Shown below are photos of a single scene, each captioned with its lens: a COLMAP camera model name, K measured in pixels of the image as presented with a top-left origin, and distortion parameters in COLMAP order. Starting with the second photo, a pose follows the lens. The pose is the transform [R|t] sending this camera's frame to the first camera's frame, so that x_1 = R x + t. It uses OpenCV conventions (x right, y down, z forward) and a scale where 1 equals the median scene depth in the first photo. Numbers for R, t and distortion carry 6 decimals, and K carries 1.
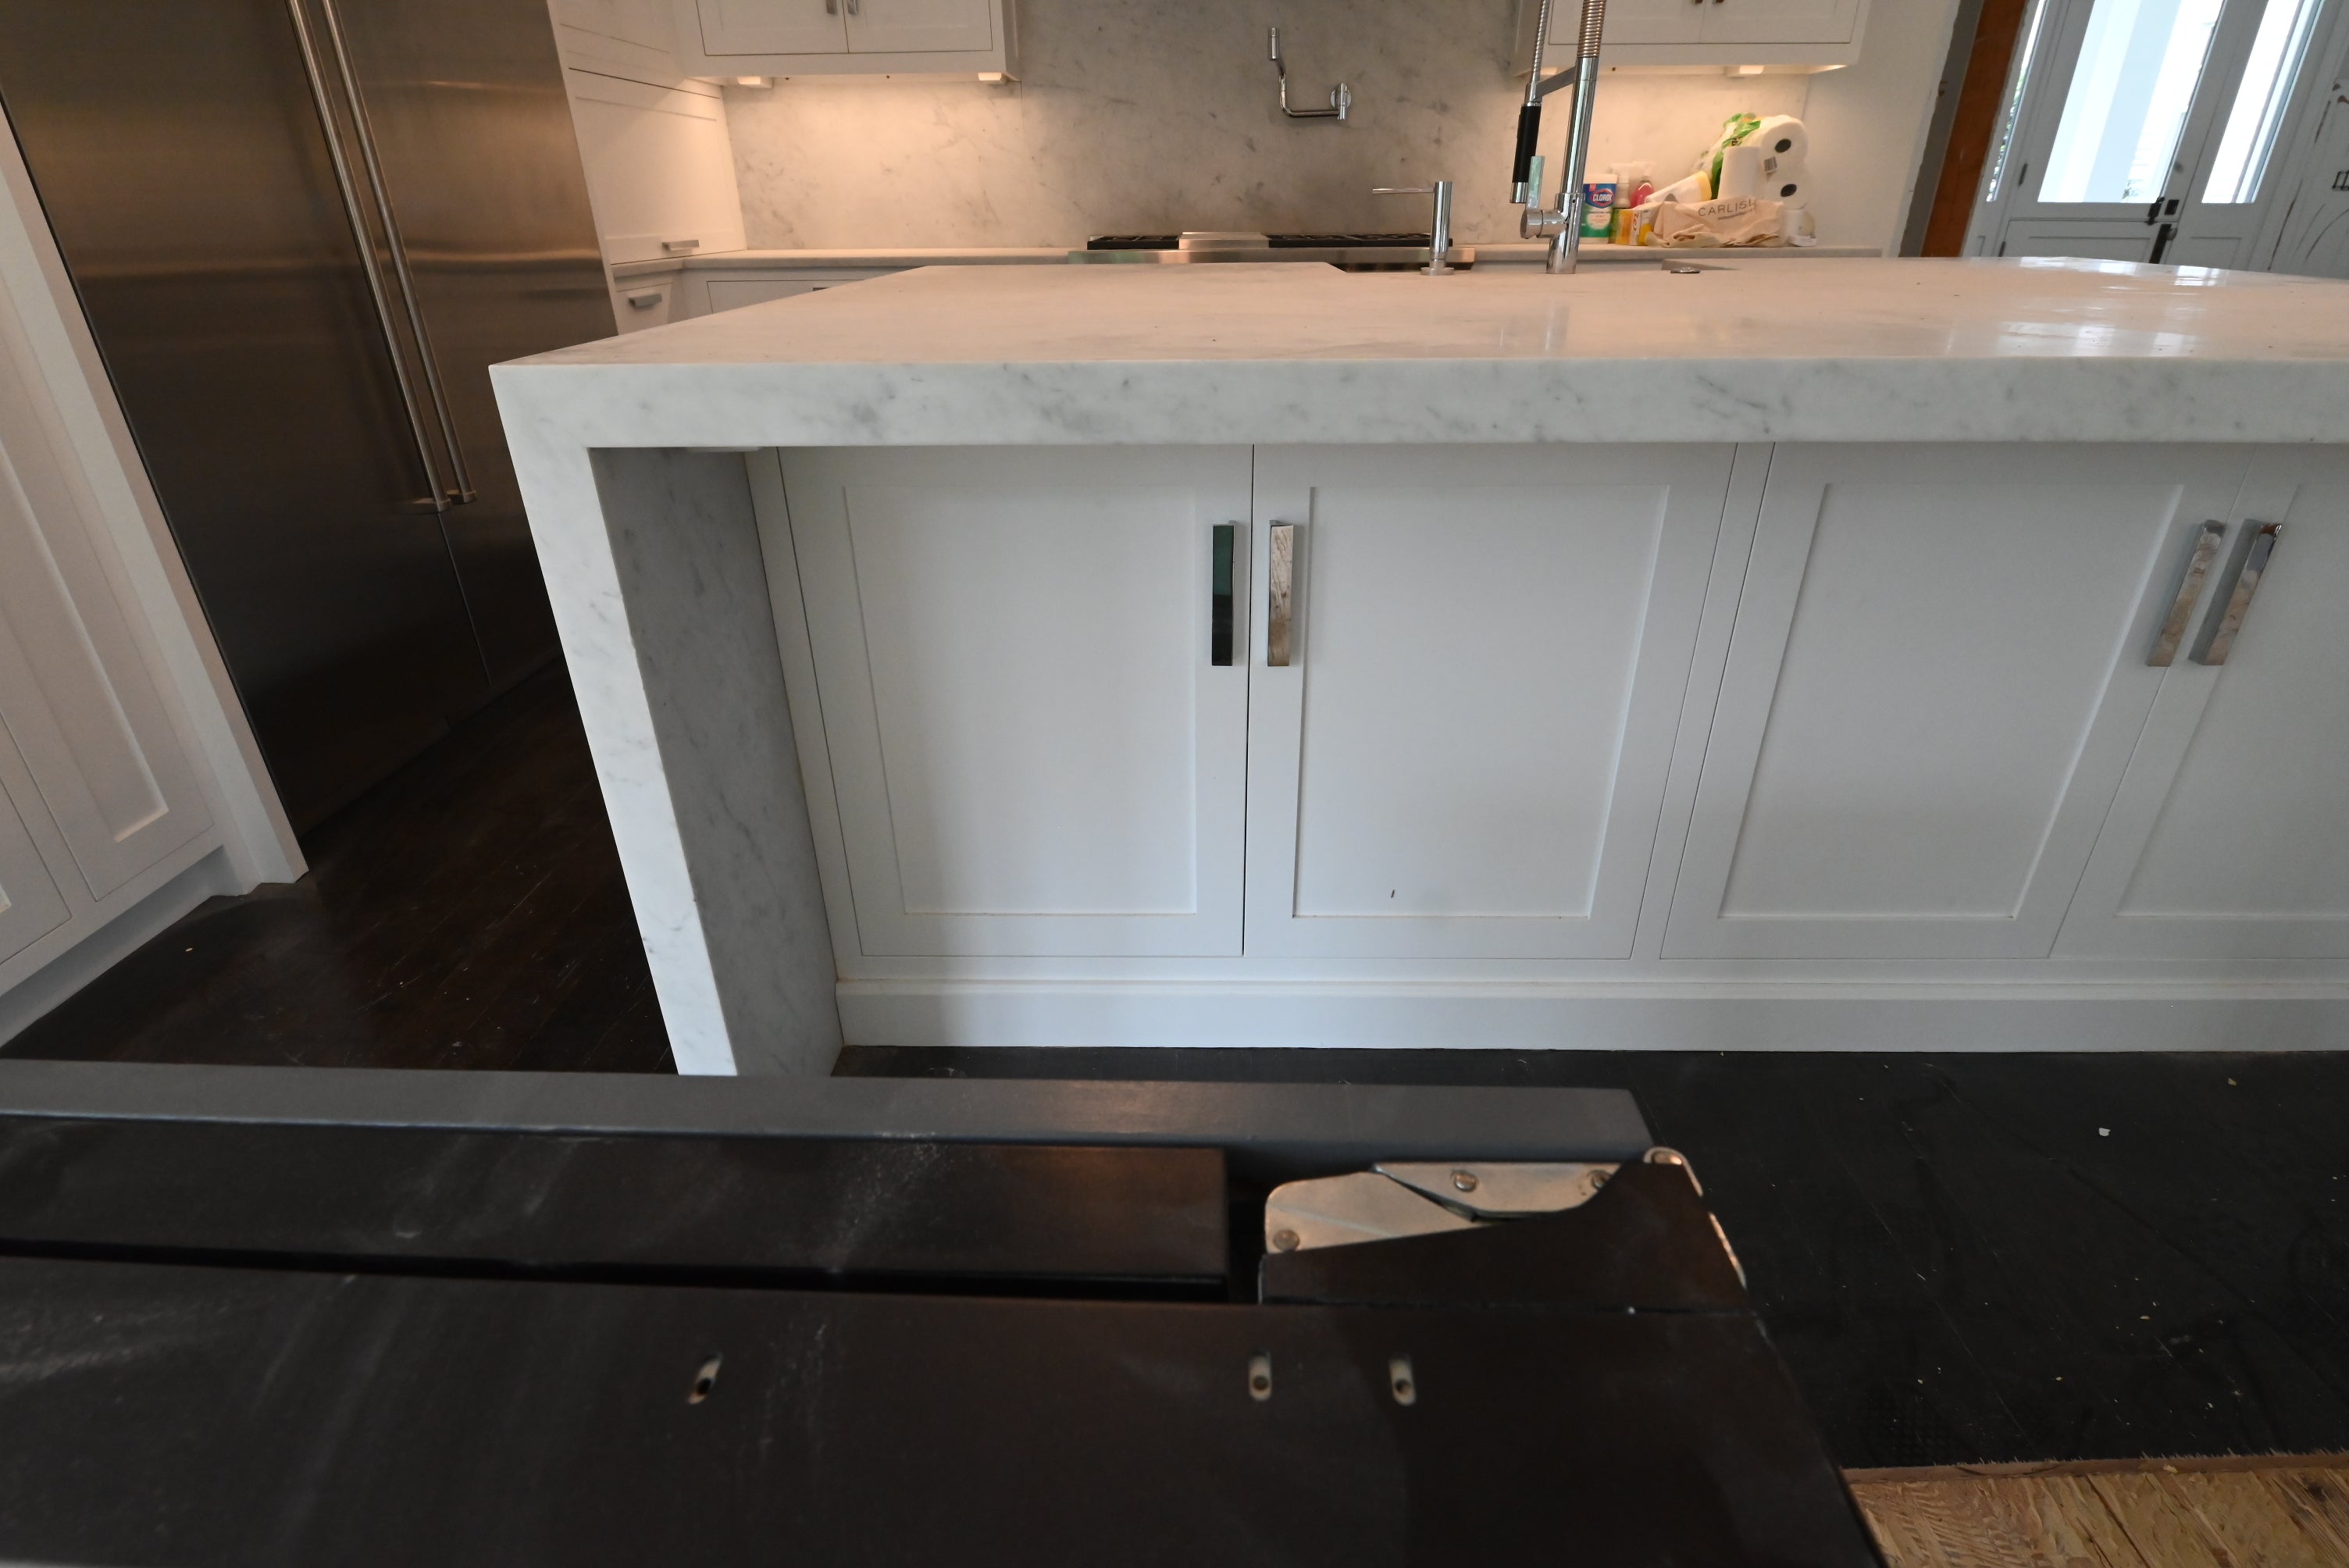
lens RADIAL K [[1128.1, 0, 1178.0], [0, 1128.1, 765.9], [0, 0, 1]] dist [-0.002061, -0.007045]
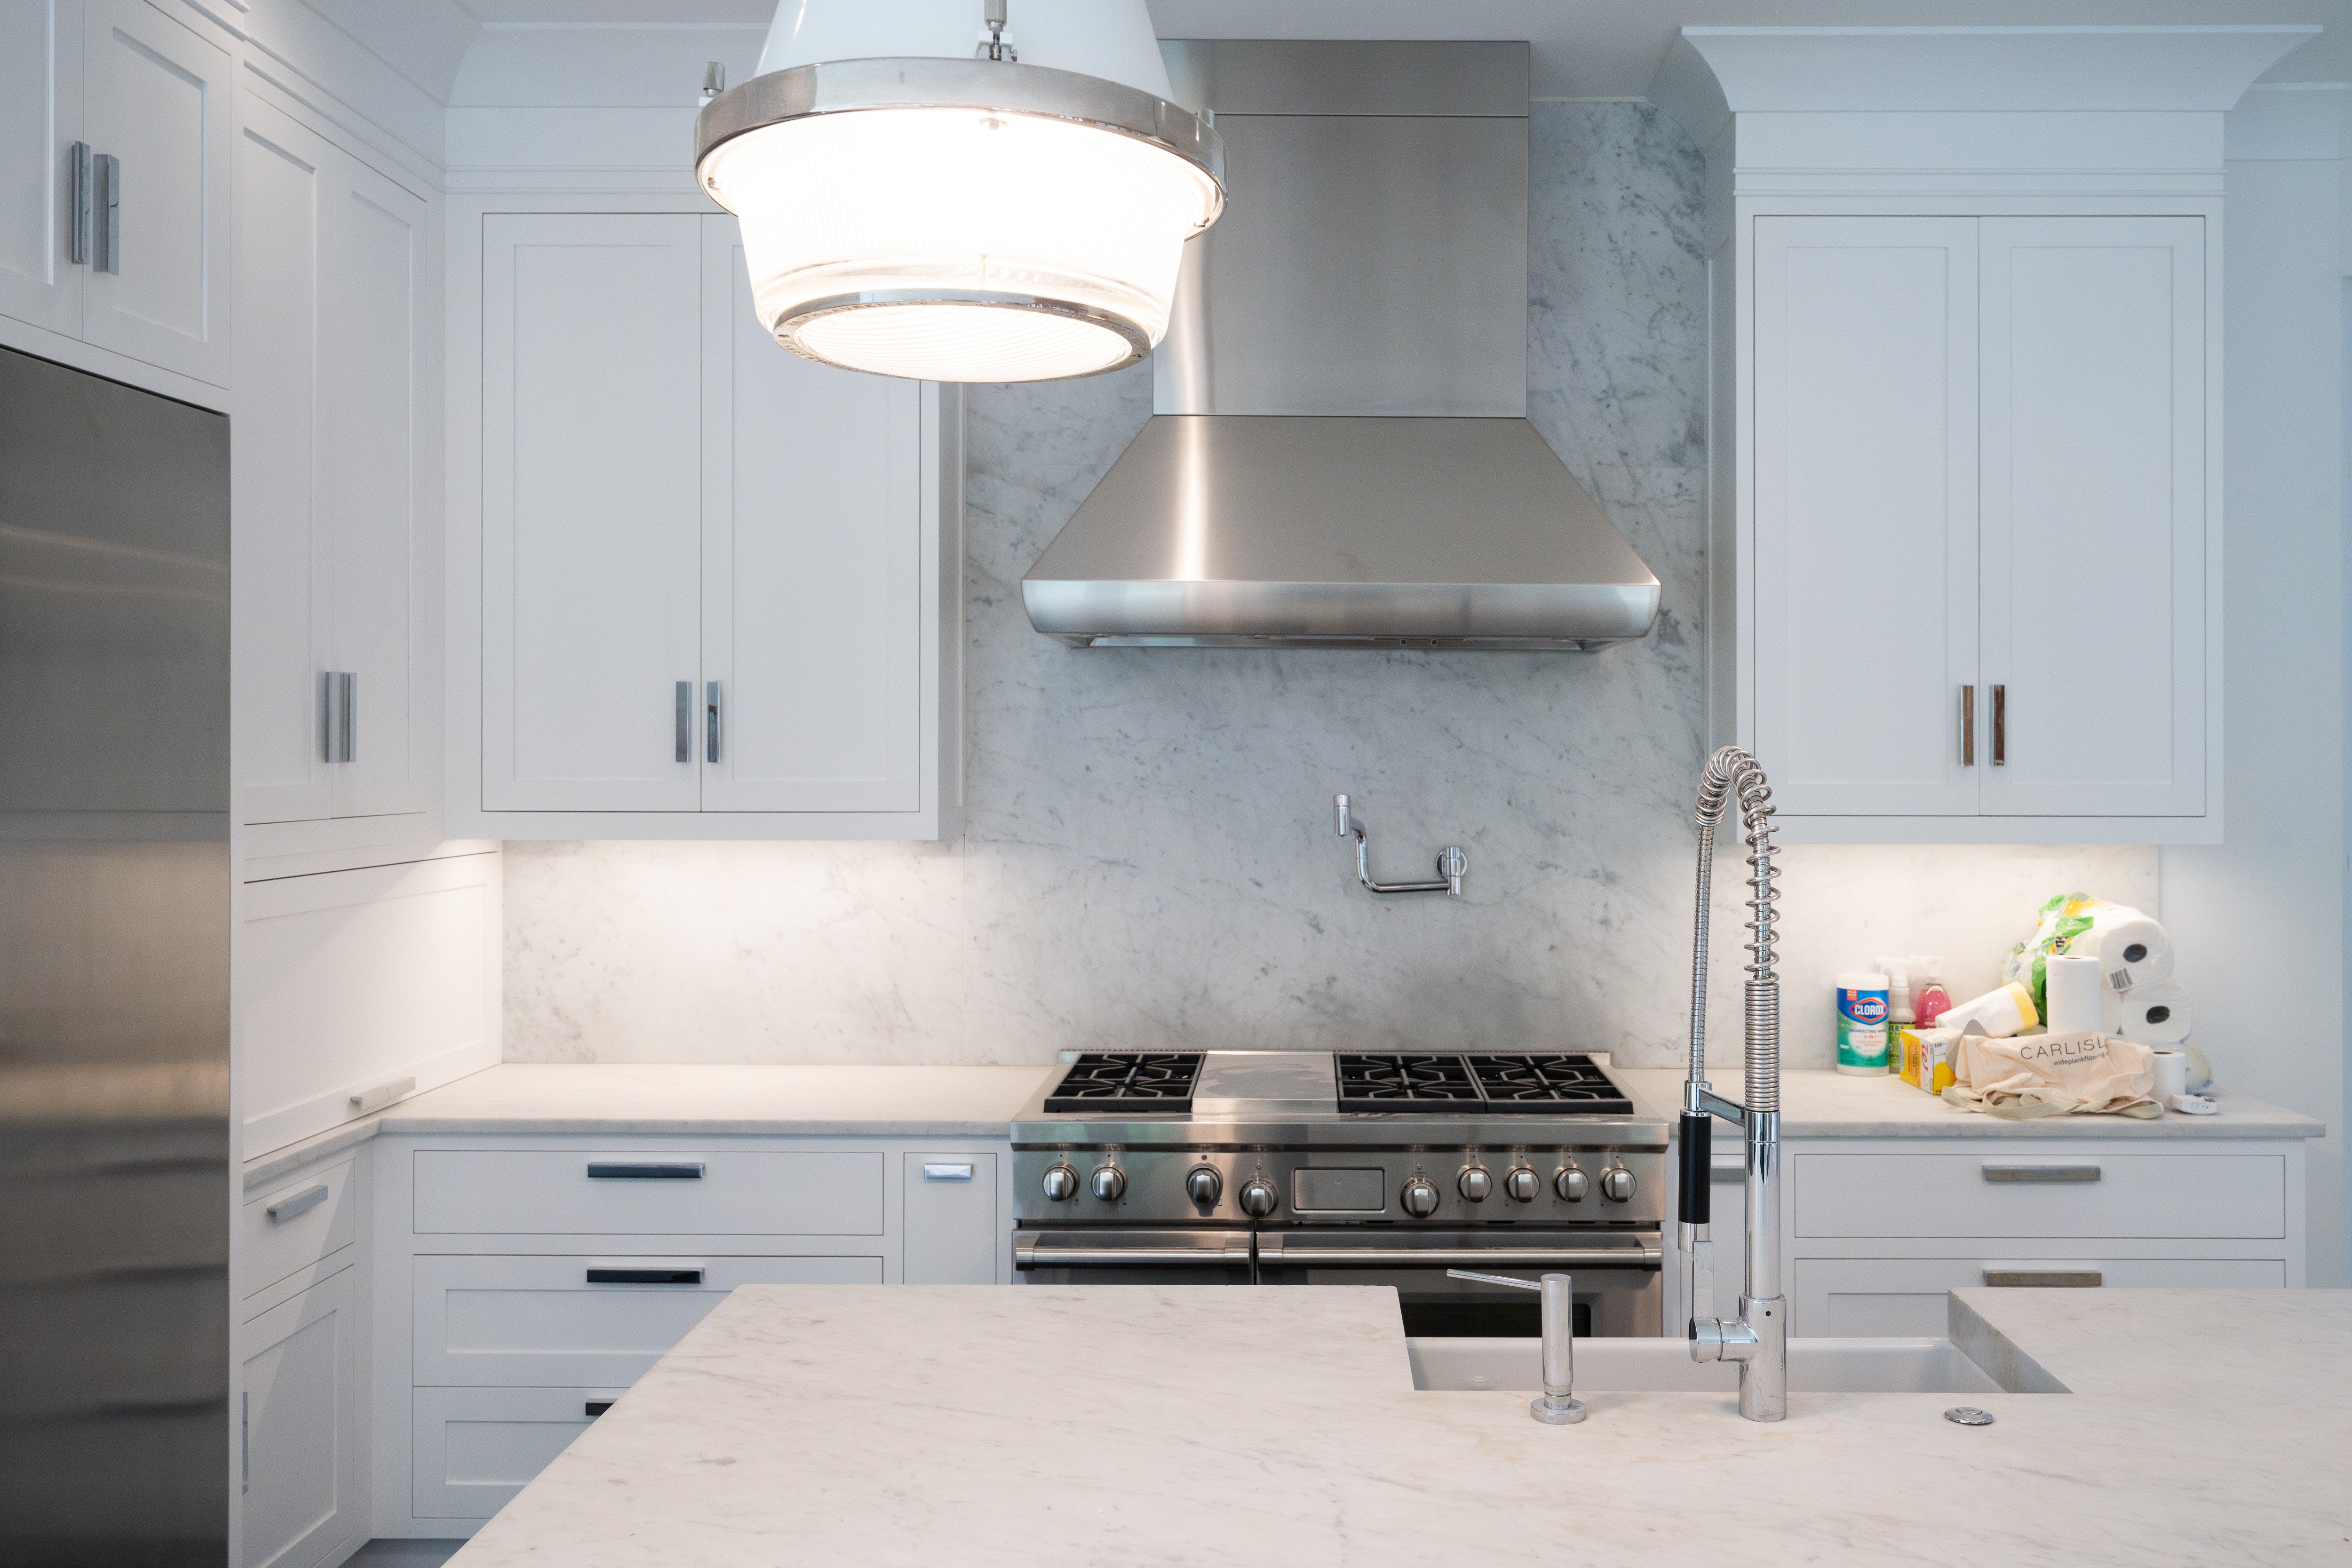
lens RADIAL K [[1969.1, 0, 1293.6], [0, 1969.1, 727.9], [0, 0, 1]] dist [0.001969, 0.015414]
pose [[0.999802, 0.011023, 0.016542, 0.032670], [-0.002265, 0.889927, -0.456098, -0.140167], [-0.019749, 0.455971, 0.889776, -0.053629]]
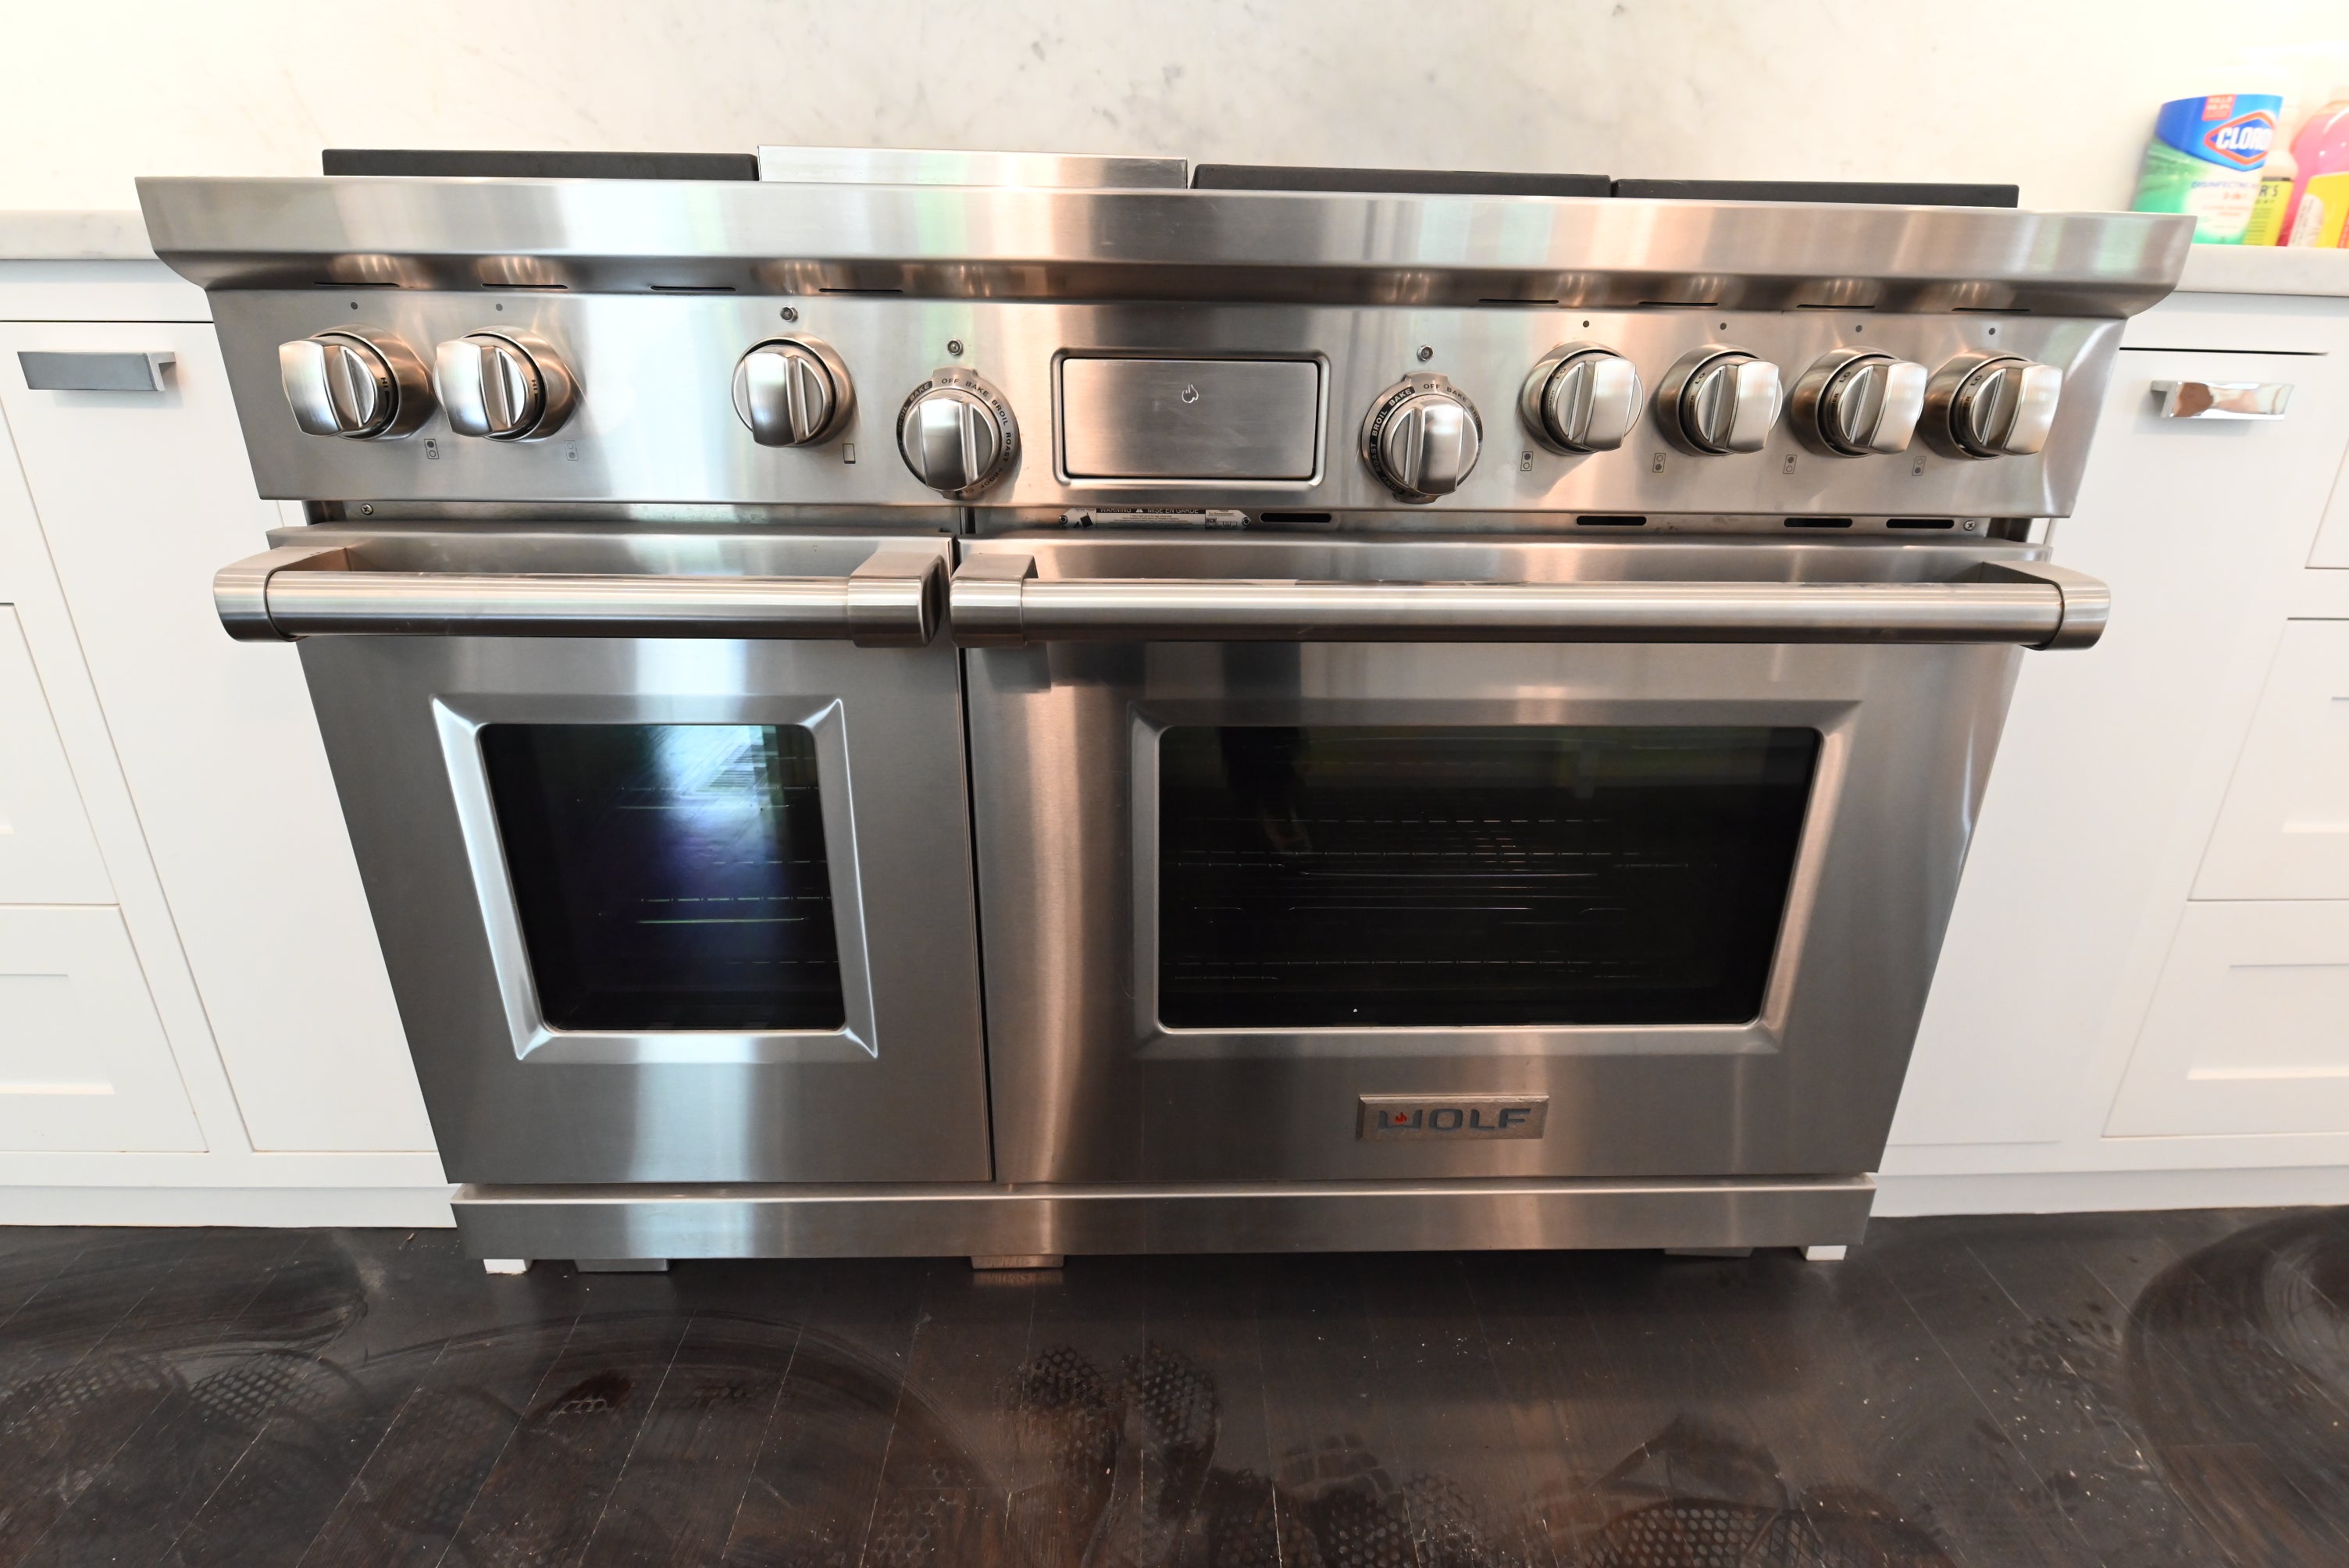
lens RADIAL K [[1159.2, 0, 1196.7], [0, 1159.2, 750.8], [0, 0, 1]] dist [-0.000534, -0.006440]
pose [[0.998015, 0.002716, 0.062919, 0.061477], [0.003647, 0.994900, -0.100800, -0.303247], [-0.062872, 0.100829, 0.992915, 0.718436]]
